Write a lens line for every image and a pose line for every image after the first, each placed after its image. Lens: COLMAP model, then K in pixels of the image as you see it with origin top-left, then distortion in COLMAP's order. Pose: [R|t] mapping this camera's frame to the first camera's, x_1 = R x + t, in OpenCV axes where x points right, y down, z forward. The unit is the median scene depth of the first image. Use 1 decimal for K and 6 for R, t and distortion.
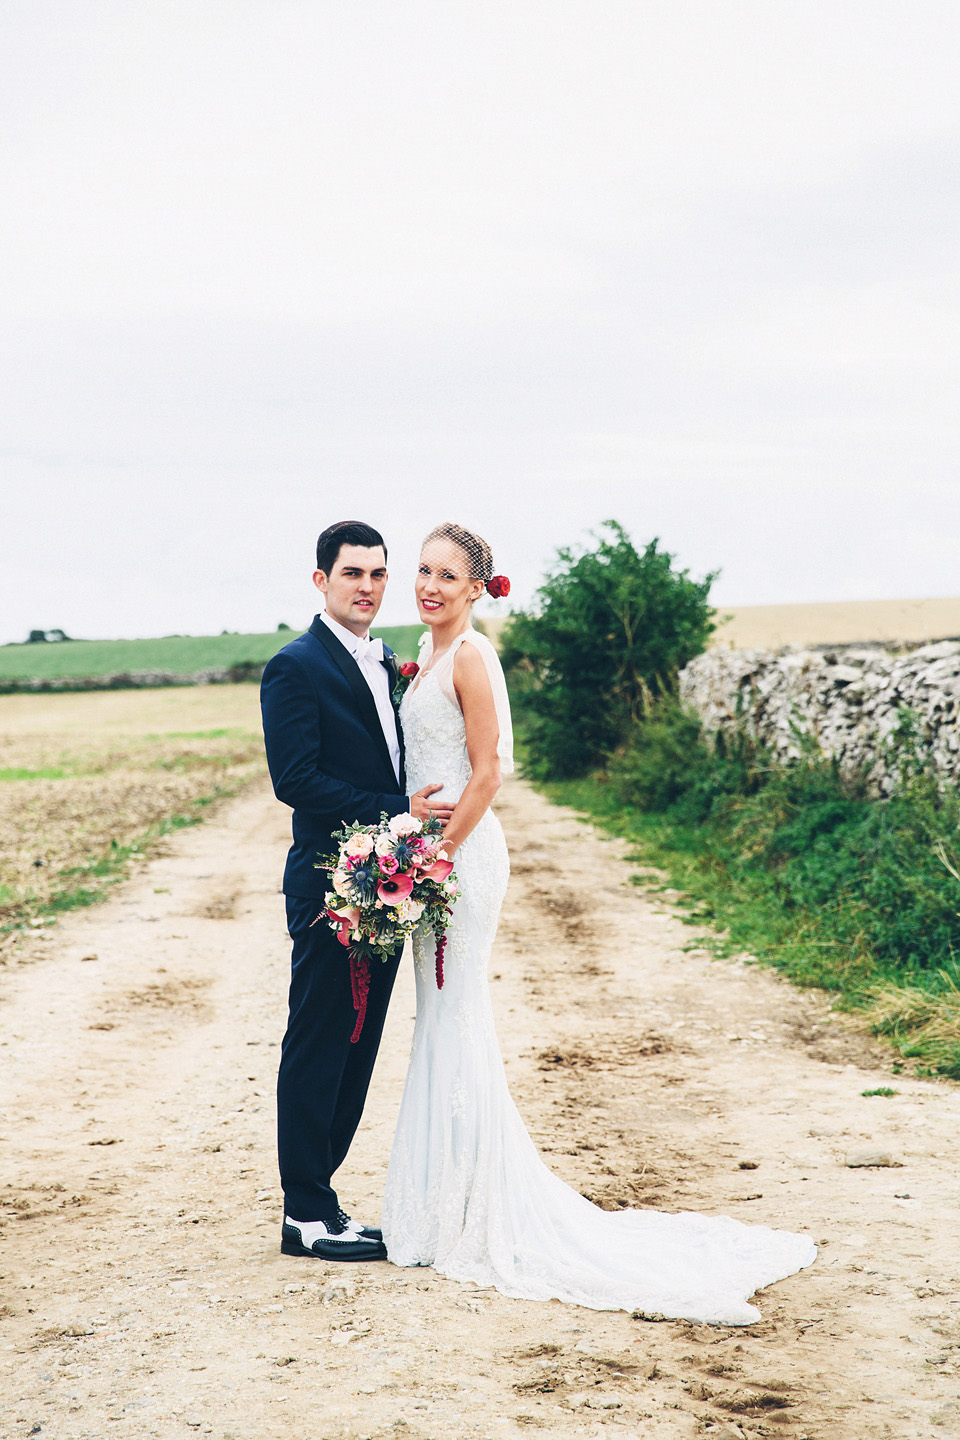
lens RADIAL K [[2873.9, 0, 480.0], [0, 2873.9, 720.0], [0, 0, 1]] dist [0.268244, 0.027640]
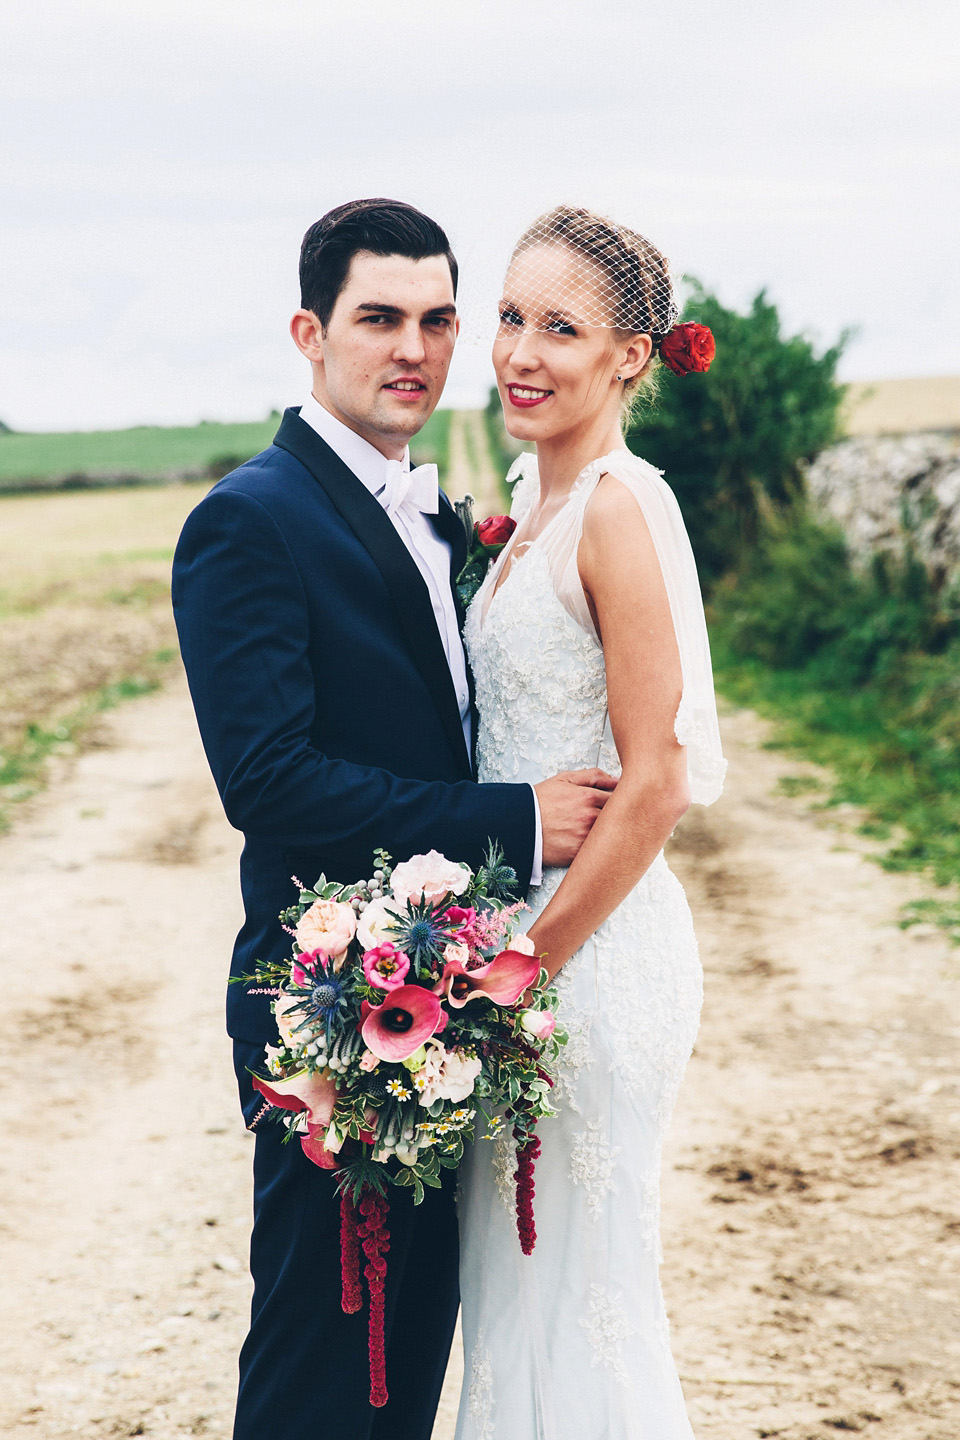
lens RADIAL K [[2857.7, 0, 612.1], [0, 2857.7, 720.3], [0, 0, 1]] dist [0.042469, 0.143169]
pose [[0.998944, -0.015444, 0.043266, -0.020013], [0.012001, 0.996824, 0.078732, -0.016527], [-0.044345, -0.078130, 0.995956, 0.388287]]
